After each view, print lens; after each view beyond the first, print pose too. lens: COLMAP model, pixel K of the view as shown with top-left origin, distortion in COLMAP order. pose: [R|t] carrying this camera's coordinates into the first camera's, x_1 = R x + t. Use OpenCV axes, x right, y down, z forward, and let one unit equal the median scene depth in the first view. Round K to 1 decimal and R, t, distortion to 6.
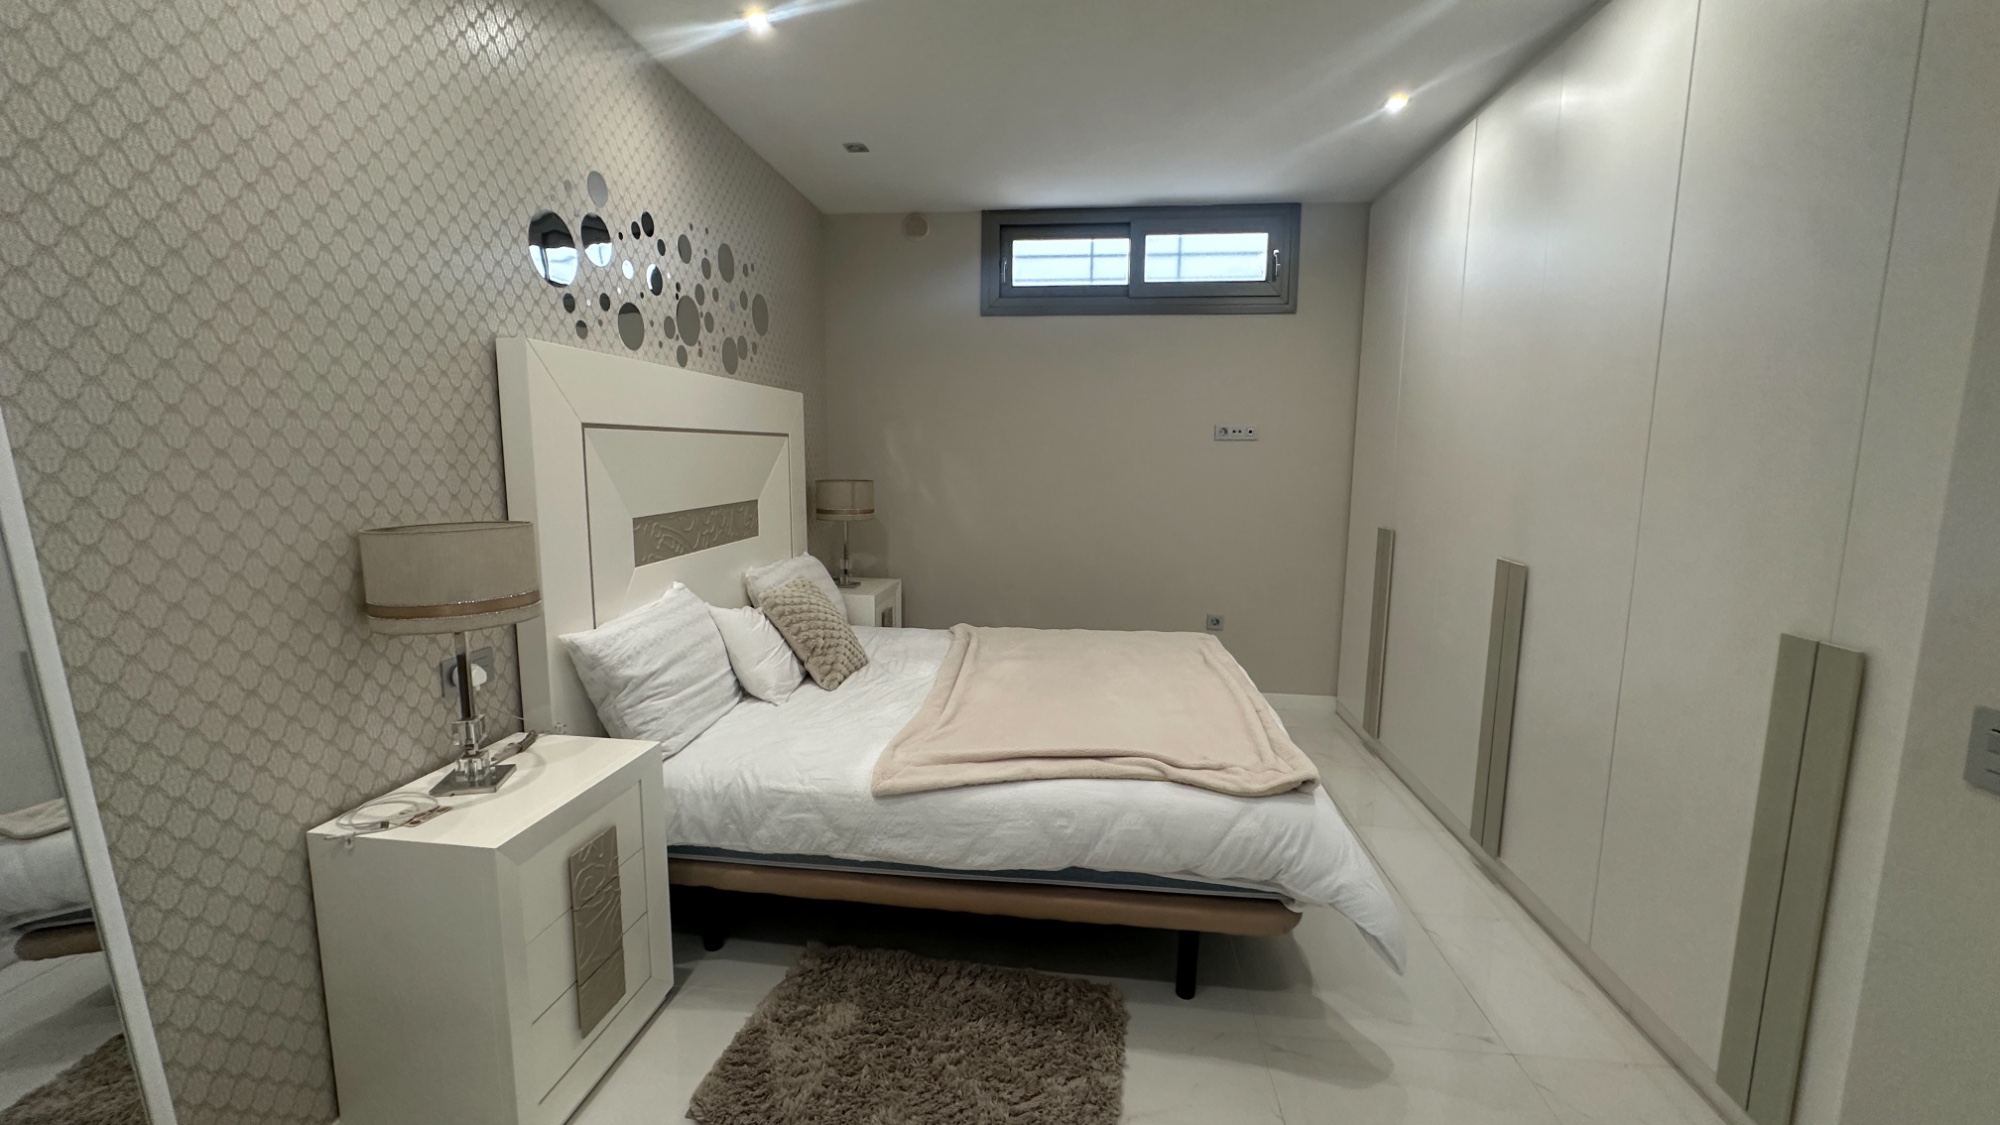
lens RADIAL K [[807.9, 0, 992.3], [0, 807.9, 555.0], [0, 0, 1]] dist [0.001624, -0.000823]
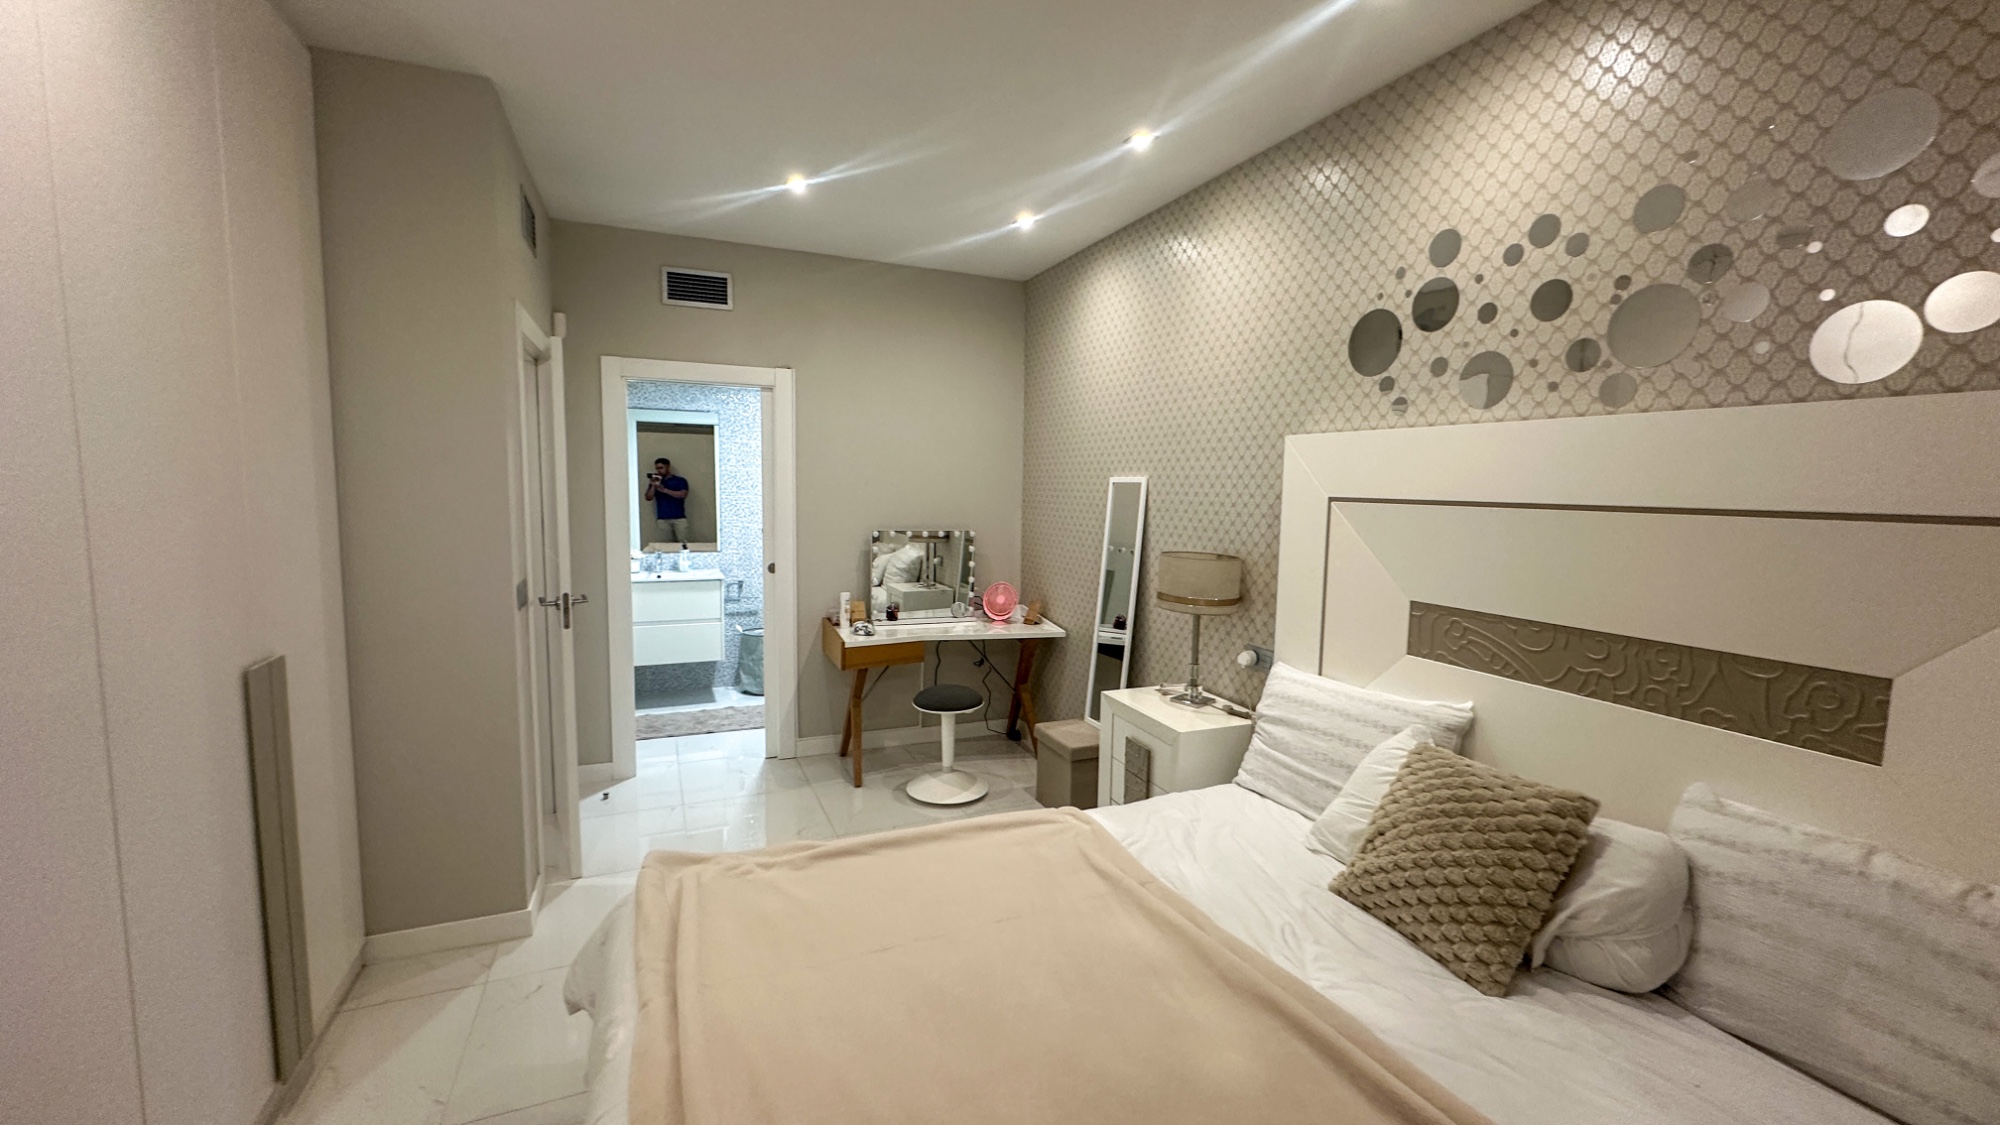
lens RADIAL K [[807.9, 0, 1001.3], [0, 807.9, 563.7], [0, 0, 1]] dist [0.001624, -0.000823]
pose [[-0.870777, 0.019684, -0.491283, 0.380143], [-0.094838, 0.973710, 0.207109, -0.218969], [0.482444, 0.226939, -0.846018, 1.463506]]
